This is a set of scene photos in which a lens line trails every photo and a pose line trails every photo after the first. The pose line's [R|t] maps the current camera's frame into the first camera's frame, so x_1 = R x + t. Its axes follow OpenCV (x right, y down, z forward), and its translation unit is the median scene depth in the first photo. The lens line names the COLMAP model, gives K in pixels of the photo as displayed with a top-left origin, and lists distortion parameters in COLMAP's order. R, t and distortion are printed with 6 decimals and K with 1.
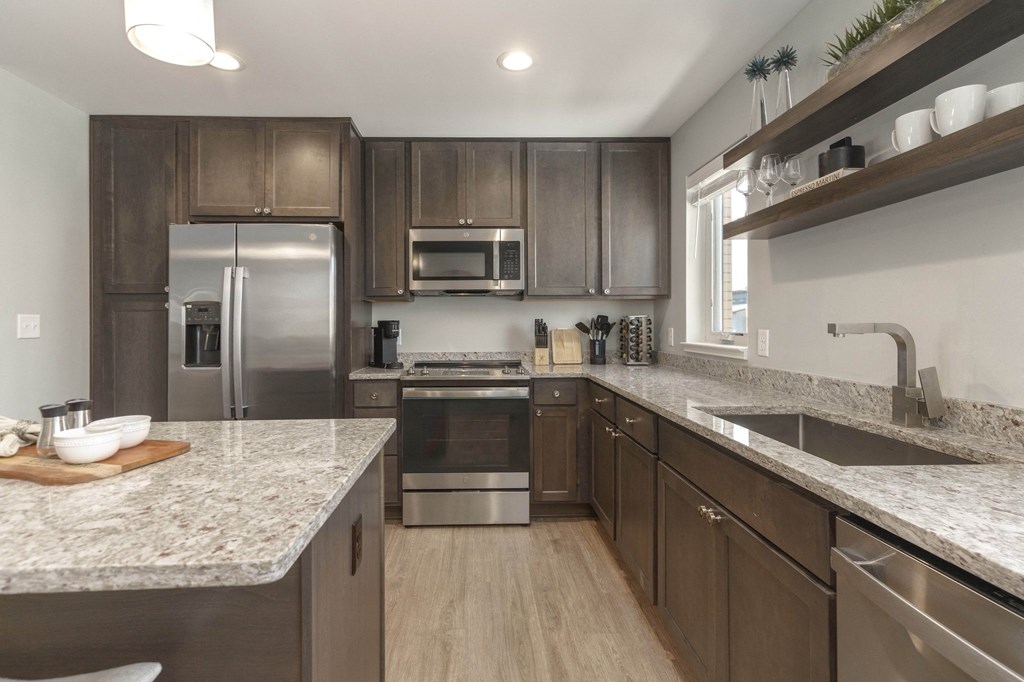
lens RADIAL K [[478.4, 0, 509.5], [0, 478.4, 323.6], [0, 0, 1]] dist [-0.001635, -0.000159]
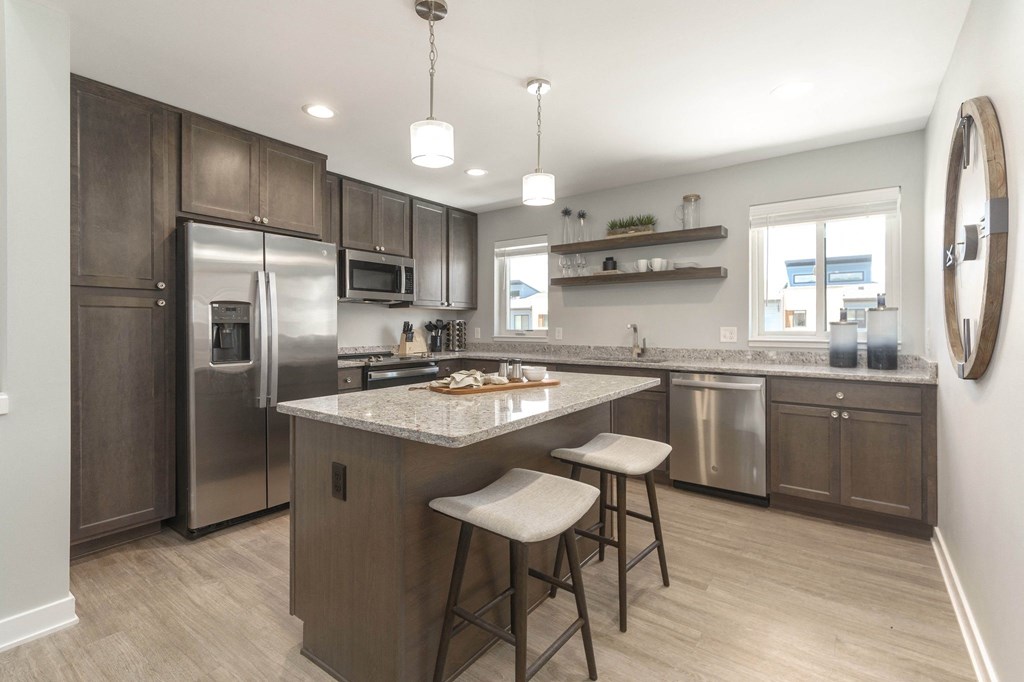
lens RADIAL K [[470.1, 0, 509.4], [0, 470.1, 327.7], [0, 0, 1]] dist [0.004056, 0.000851]
pose [[0.616222, 0.001415, 0.787571, -1.014771], [-0.002069, 0.999998, -0.000178, 0.010532], [-0.787570, -0.001520, 0.616224, -0.116846]]
